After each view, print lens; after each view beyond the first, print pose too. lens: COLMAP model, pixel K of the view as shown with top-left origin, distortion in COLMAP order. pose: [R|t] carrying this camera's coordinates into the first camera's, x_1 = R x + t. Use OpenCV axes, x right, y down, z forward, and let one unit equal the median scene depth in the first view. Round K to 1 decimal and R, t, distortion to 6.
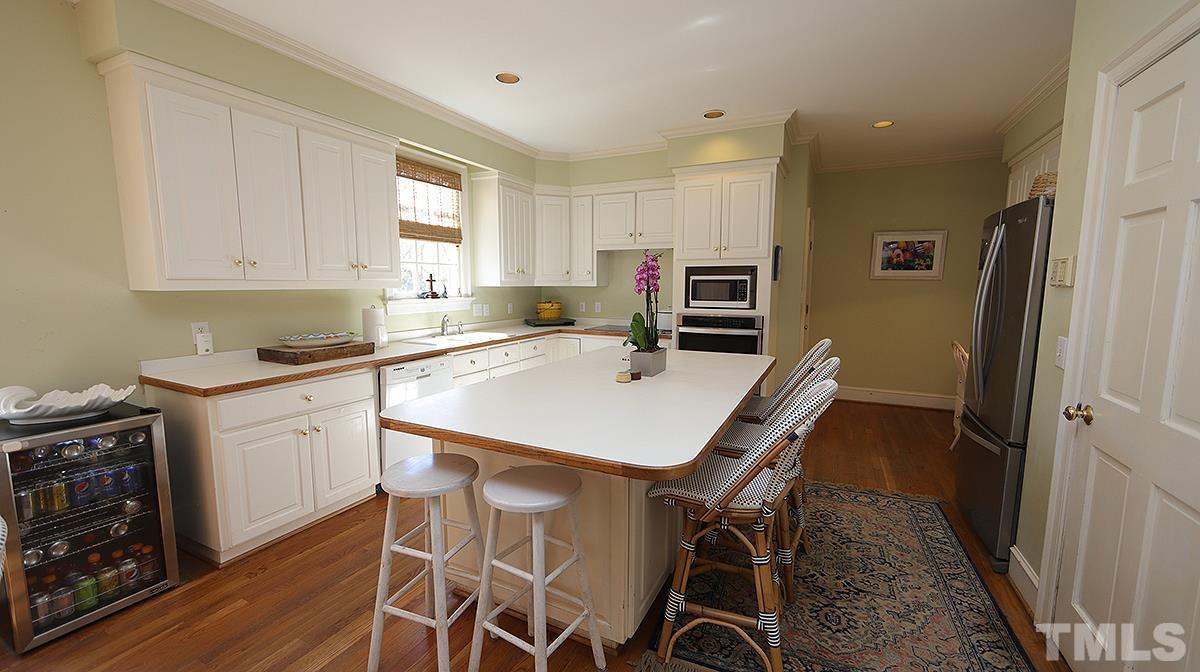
lens RADIAL K [[468.3, 0, 596.7], [0, 468.3, 339.5], [0, 0, 1]] dist [-0.007883, -0.000360]
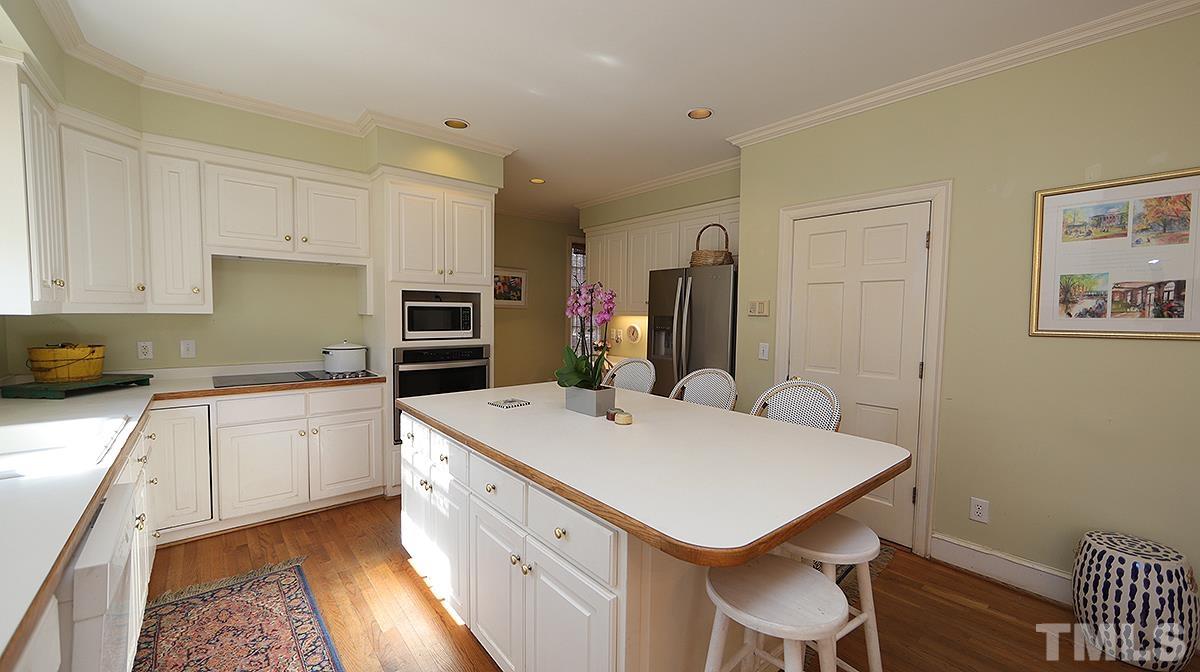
lens RADIAL K [[468.3, 0, 603.4], [0, 468.3, 337.2], [0, 0, 1]] dist [-0.007883, -0.000360]
pose [[0.387012, -0.046384, 0.920907, -0.361397], [0.099519, 0.995001, 0.008293, -0.039338], [-0.916689, 0.088438, 0.389693, 0.316928]]
